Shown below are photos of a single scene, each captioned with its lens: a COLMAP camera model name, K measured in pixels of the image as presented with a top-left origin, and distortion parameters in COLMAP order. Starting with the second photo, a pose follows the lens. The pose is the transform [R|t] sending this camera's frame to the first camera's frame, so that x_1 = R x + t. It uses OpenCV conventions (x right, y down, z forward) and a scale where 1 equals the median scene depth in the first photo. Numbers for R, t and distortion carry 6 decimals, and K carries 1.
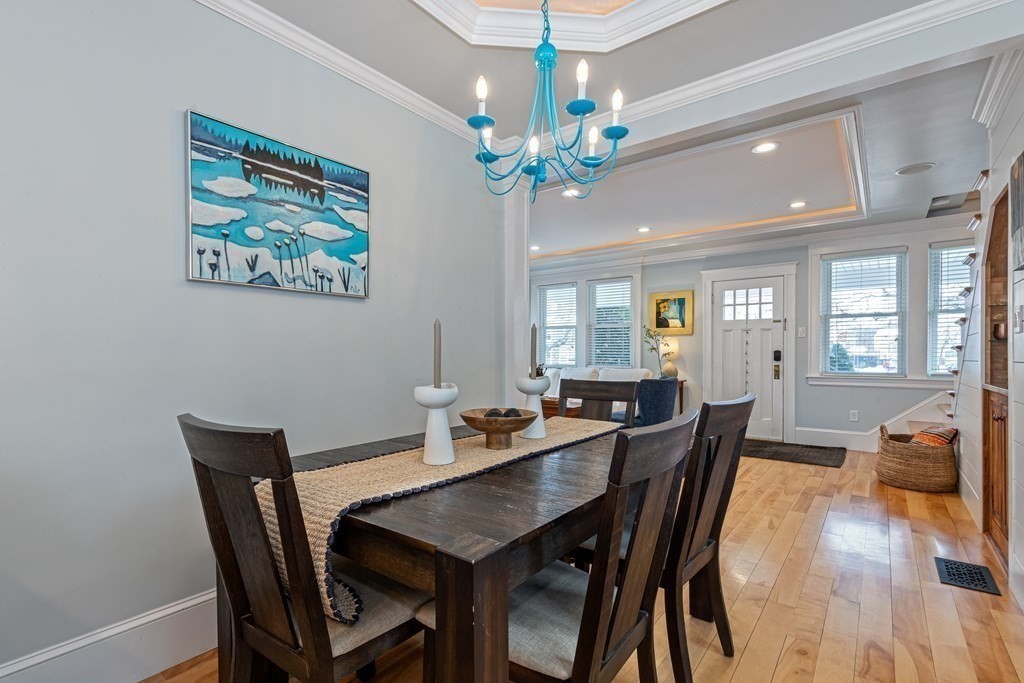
lens RADIAL K [[461.2, 0, 504.0], [0, 461.2, 358.6], [0, 0, 1]] dist [-0.004137, 0.000491]
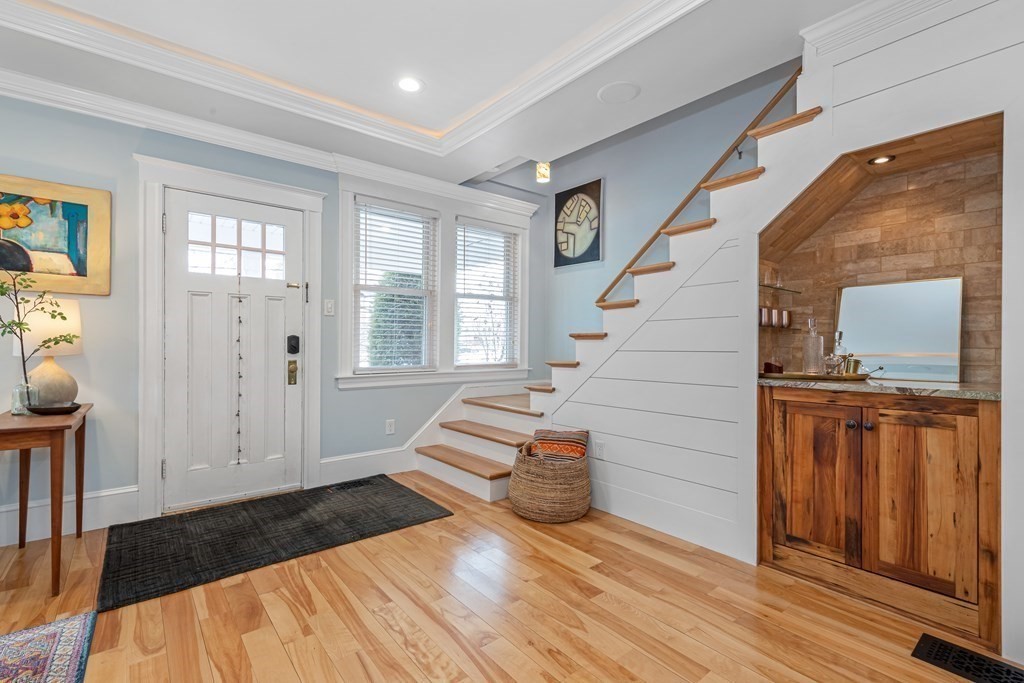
lens RADIAL K [[461.2, 0, 512.6], [0, 461.2, 343.0], [0, 0, 1]] dist [-0.004137, 0.000491]
pose [[0.208193, 0.001727, 0.978086, 0.111359], [0.007097, 0.999969, -0.003276, -0.006357], [-0.978062, 0.007623, 0.208174, 0.878106]]
